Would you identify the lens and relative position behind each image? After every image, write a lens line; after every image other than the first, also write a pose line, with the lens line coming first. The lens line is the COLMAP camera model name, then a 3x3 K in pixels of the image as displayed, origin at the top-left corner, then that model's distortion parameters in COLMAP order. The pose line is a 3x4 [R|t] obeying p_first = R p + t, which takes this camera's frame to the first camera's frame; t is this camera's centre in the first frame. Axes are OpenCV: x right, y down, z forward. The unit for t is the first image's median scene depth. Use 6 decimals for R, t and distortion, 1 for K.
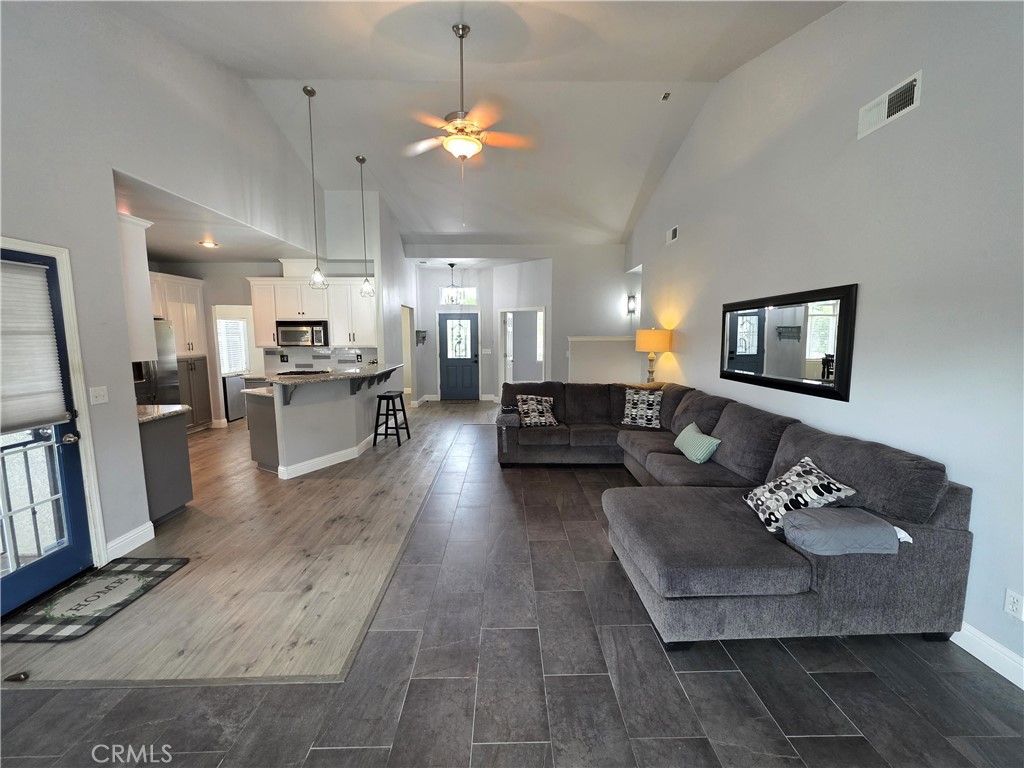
lens RADIAL K [[410.6, 0, 514.1], [0, 410.6, 382.7], [0, 0, 1]] dist [0.001001, 0.000854]
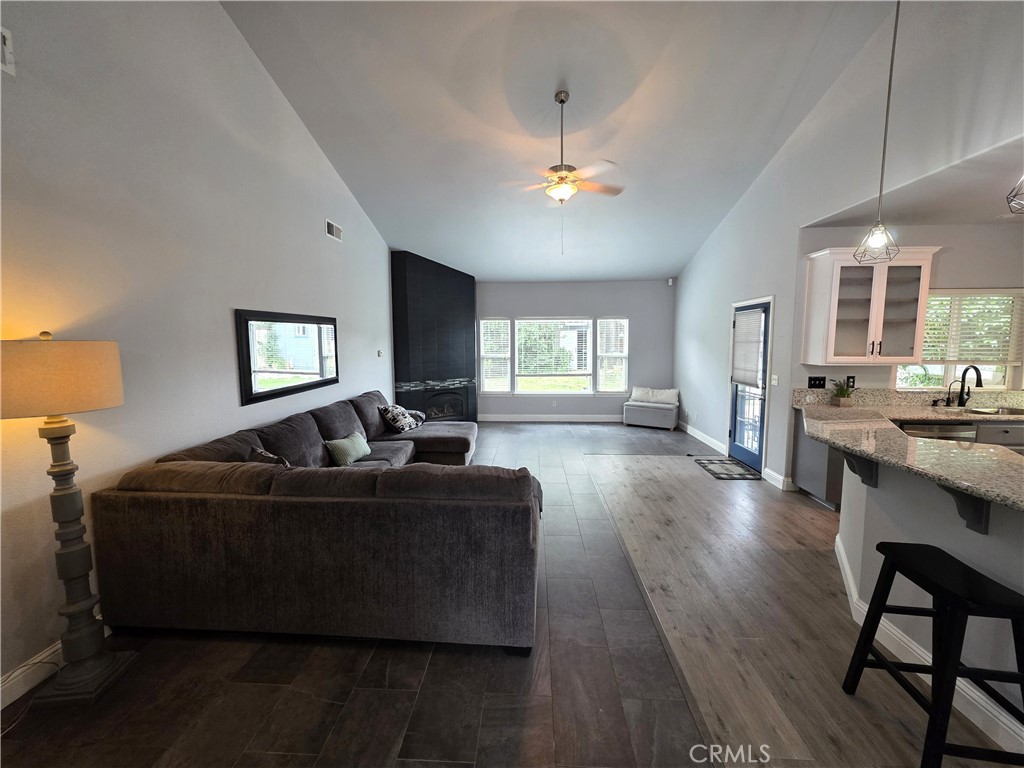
lens RADIAL K [[410.6, 0, 512.5], [0, 410.6, 376.0], [0, 0, 1]] dist [0.001001, 0.000854]
pose [[-0.997478, 0.000193, 0.070980, -0.081130], [0.014562, 0.979280, 0.201988, -0.342317], [-0.069470, 0.202512, -0.976813, 2.756570]]
